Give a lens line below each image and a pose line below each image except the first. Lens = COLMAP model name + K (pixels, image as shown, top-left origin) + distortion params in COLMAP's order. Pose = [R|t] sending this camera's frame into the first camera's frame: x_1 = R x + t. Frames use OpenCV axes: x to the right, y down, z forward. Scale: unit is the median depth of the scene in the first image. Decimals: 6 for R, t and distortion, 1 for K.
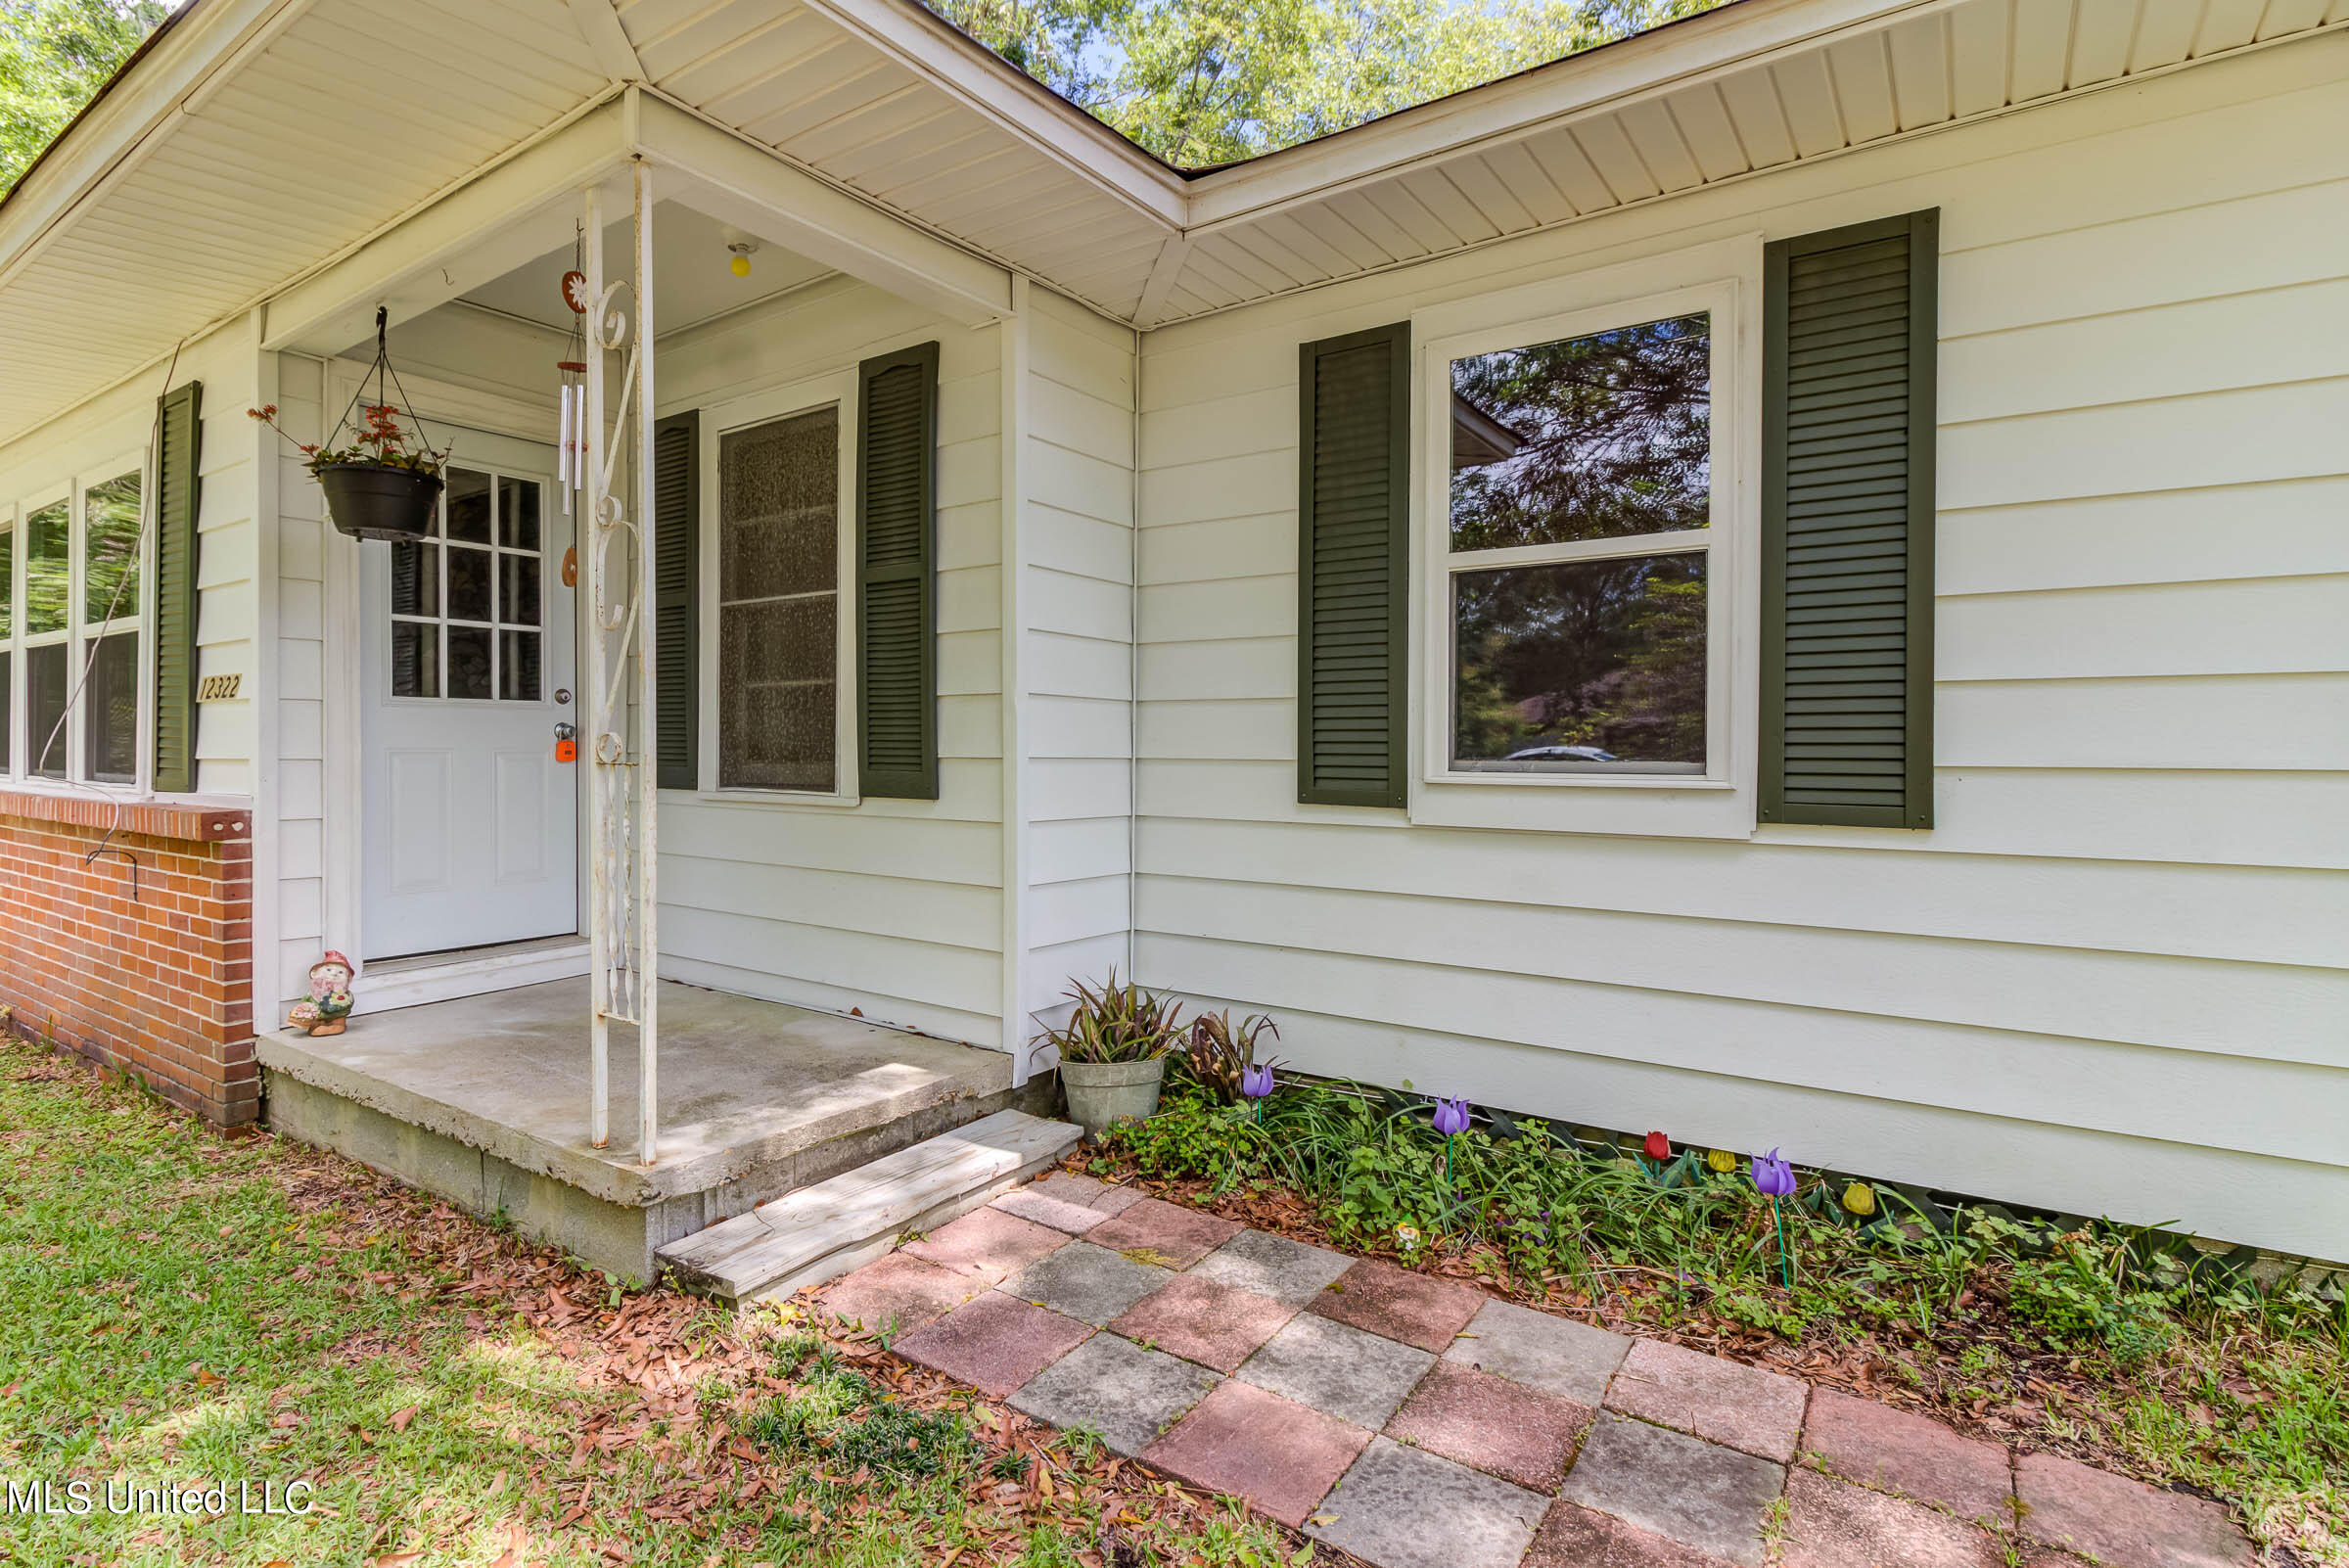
lens RADIAL K [[1114.5, 0, 1174.5], [0, 1114.5, 784.0], [0, 0, 1]] dist [0.000263, -0.000571]
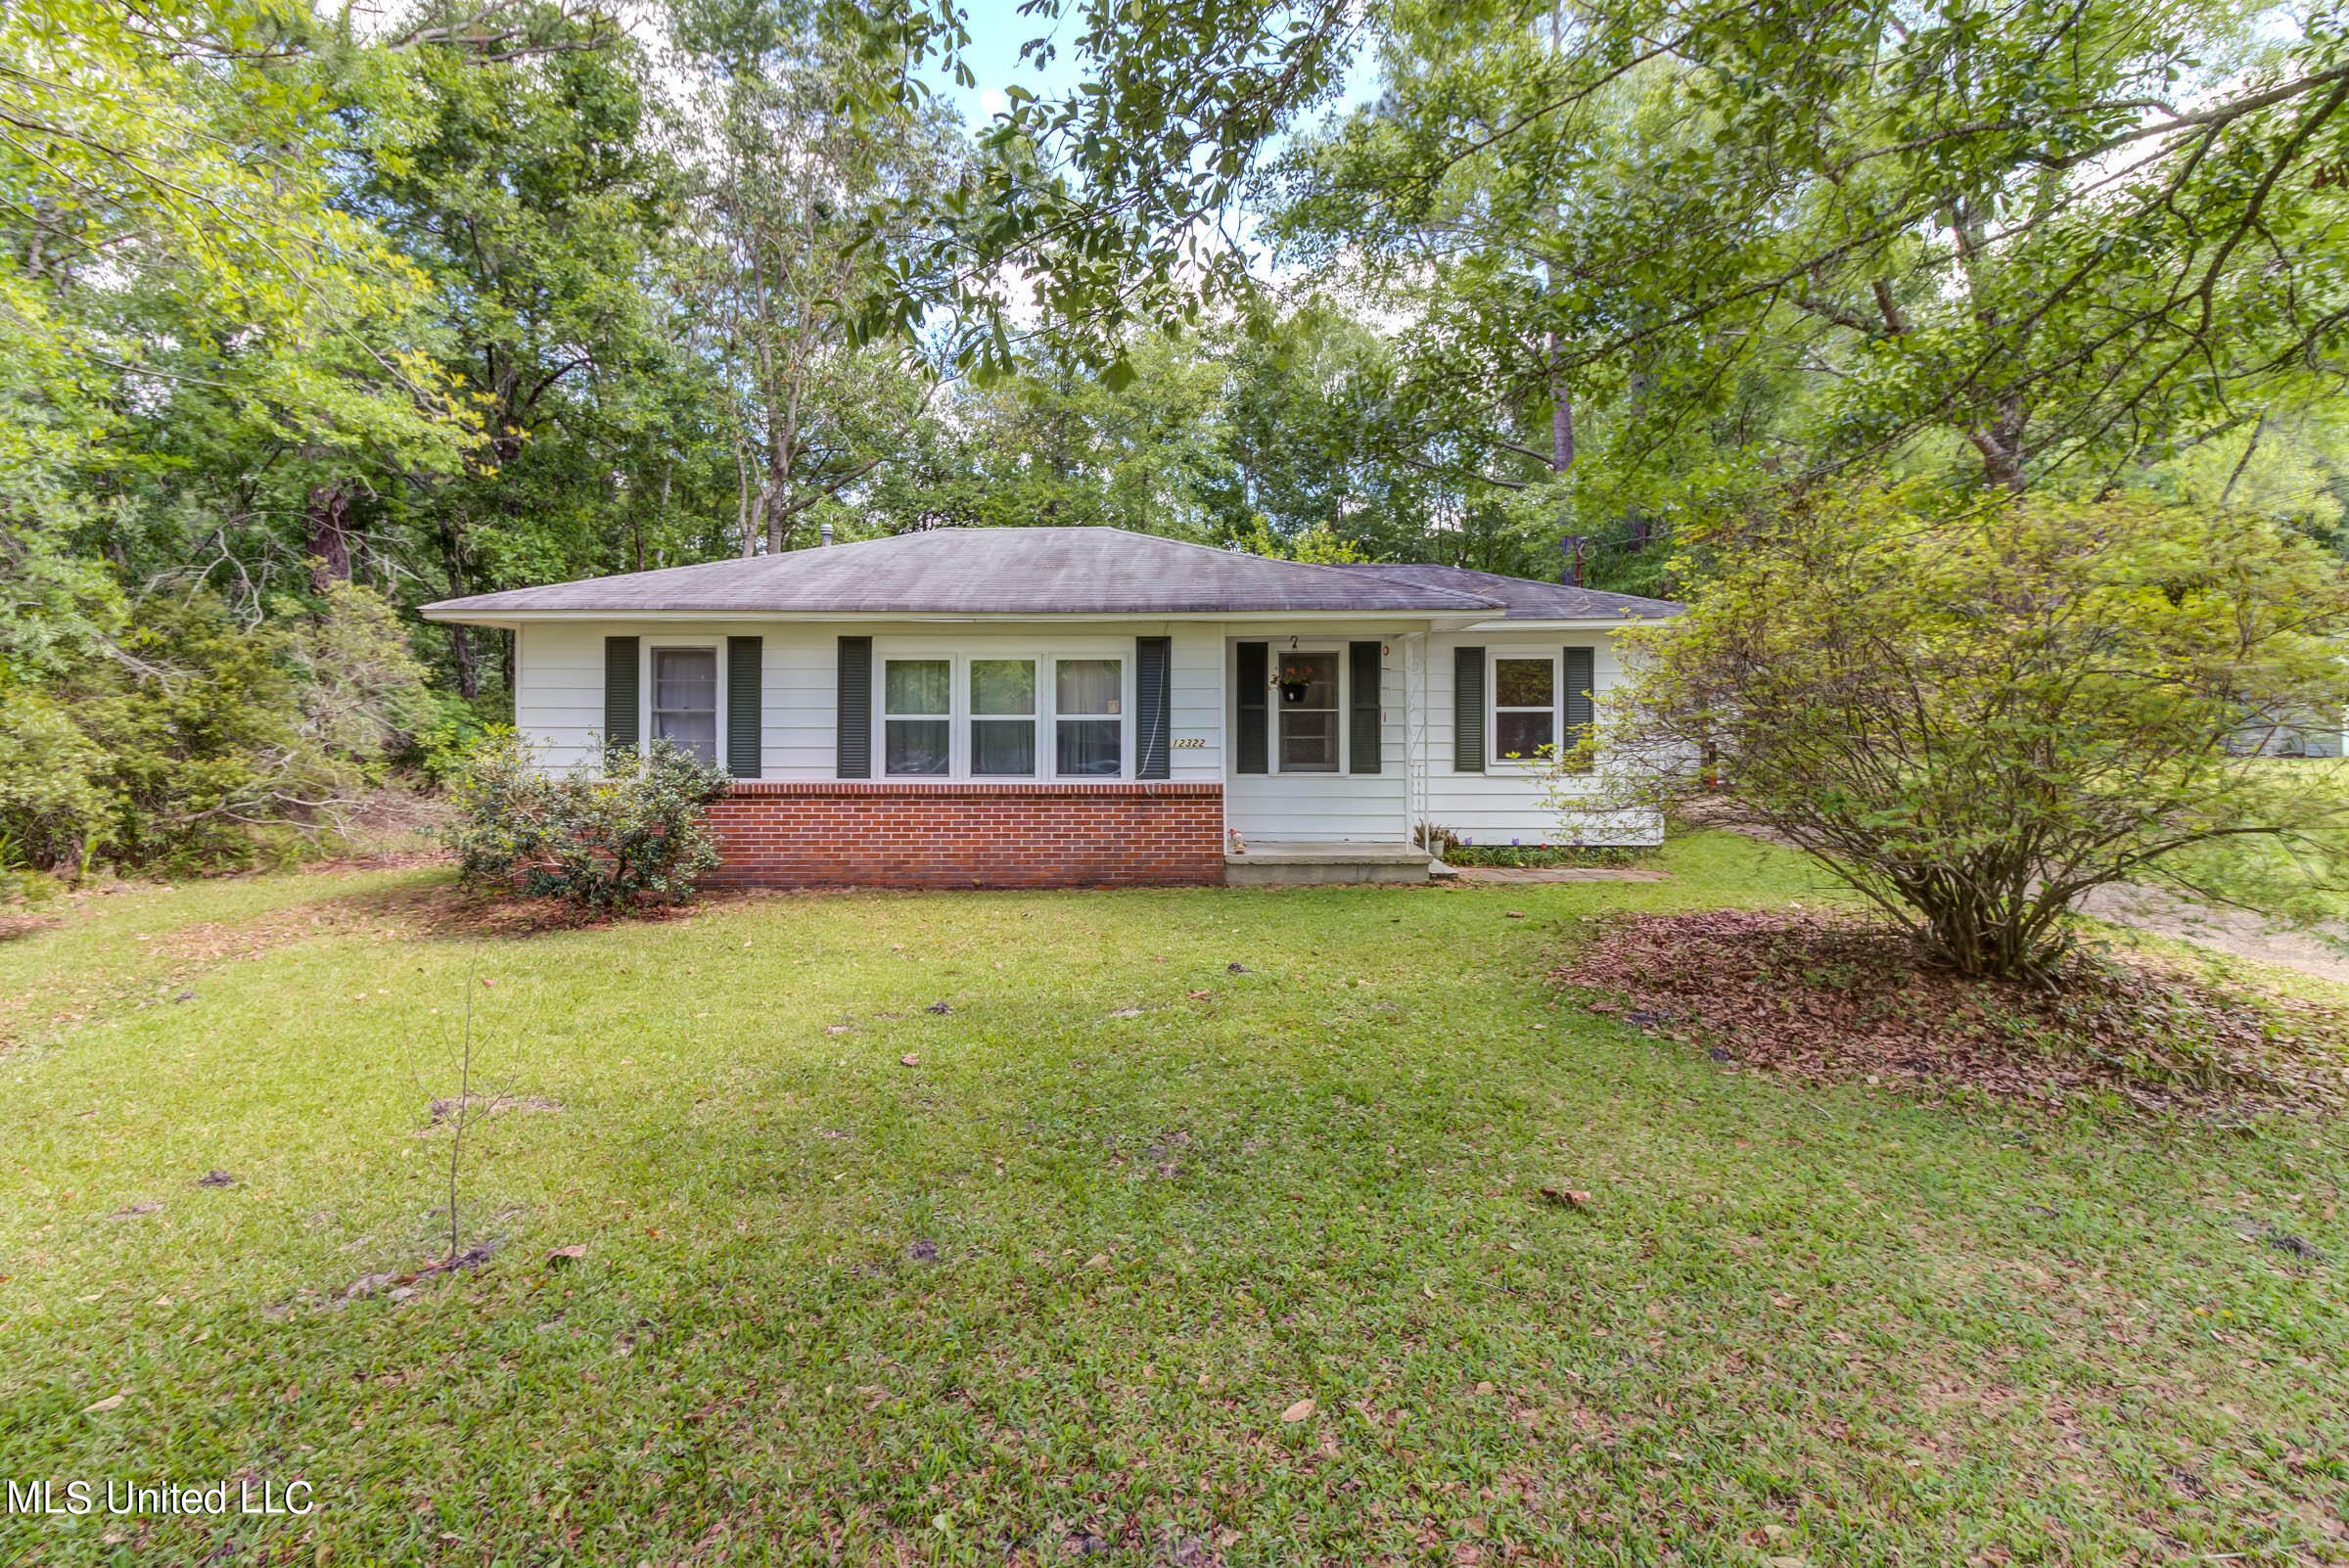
lens RADIAL K [[1054.6, 0, 1151.1], [0, 1054.6, 726.6], [0, 0, 1]] dist [-0.000489, 0.000225]
pose [[0.834926, -0.005738, 0.550332, -2.648795], [0.017241, 0.999728, -0.015732, -0.093396], [-0.550092, 0.022623, 0.834798, -1.359385]]
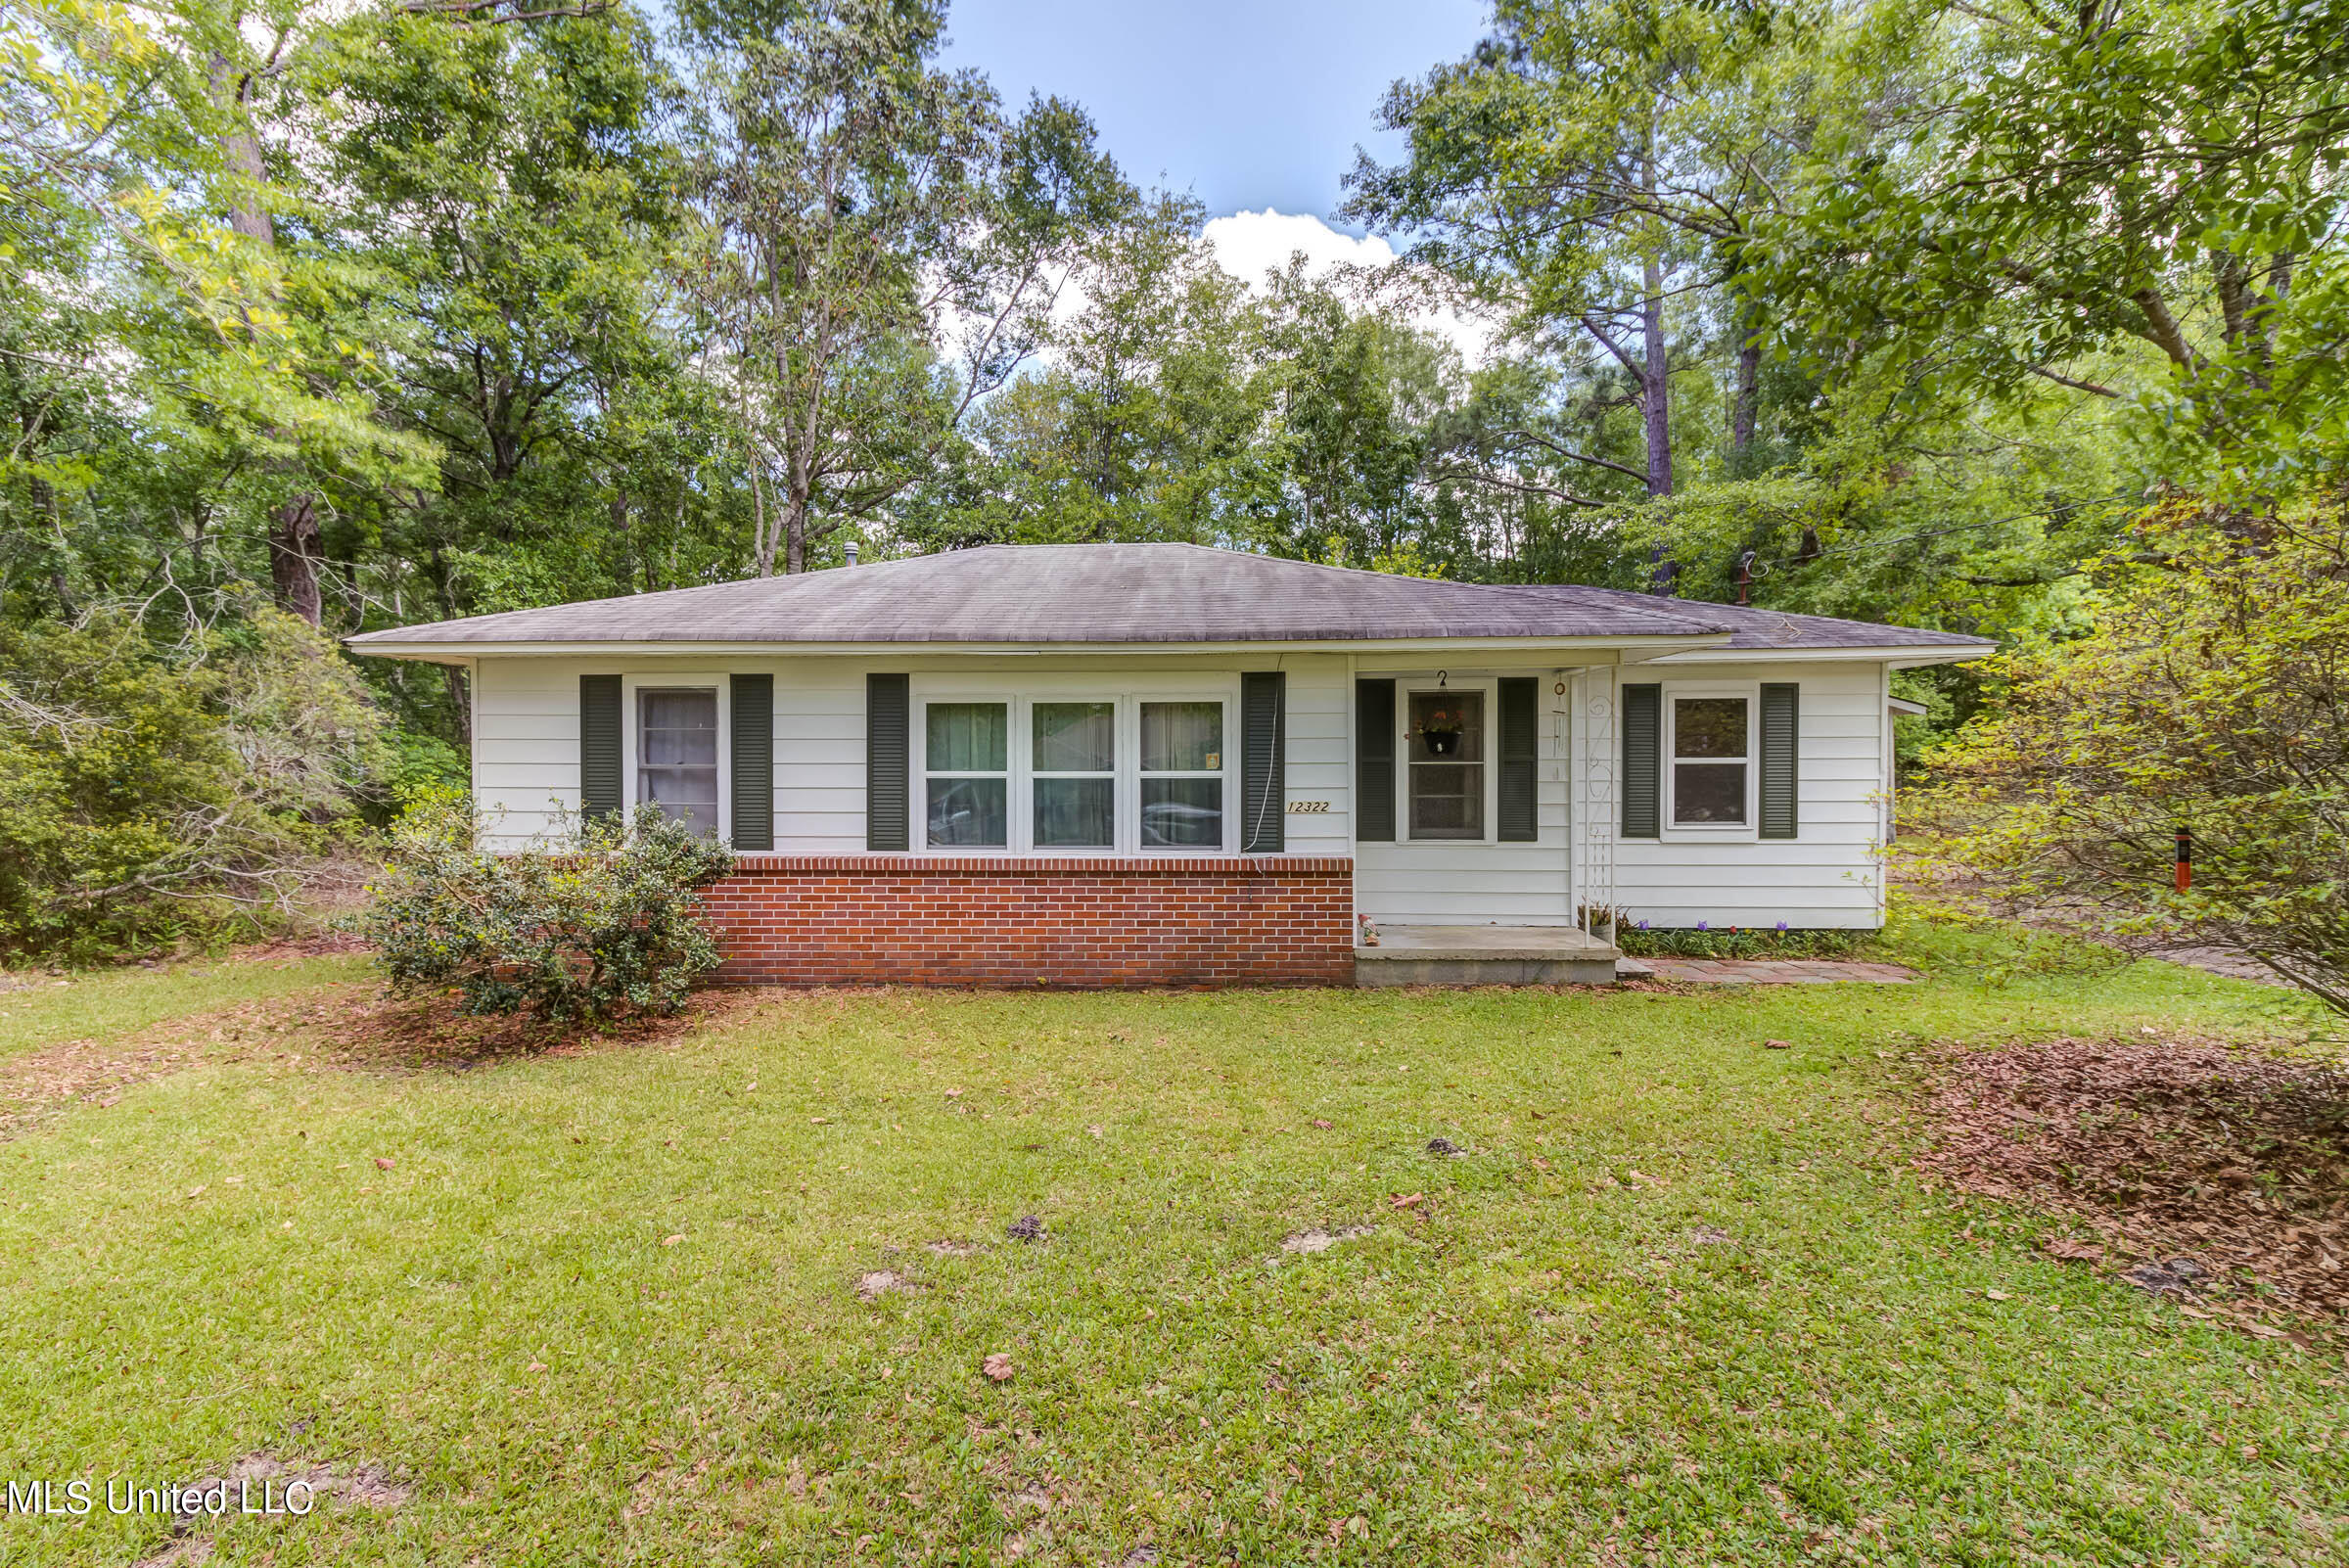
lens RADIAL K [[1114.5, 0, 1174.5], [0, 1114.5, 784.0], [0, 0, 1]] dist [0.000263, -0.000571]
pose [[0.843977, -0.015433, 0.536157, -2.512977], [0.019408, 0.999810, -0.001771, -0.143533], [-0.536028, 0.011901, 0.844116, -0.882393]]
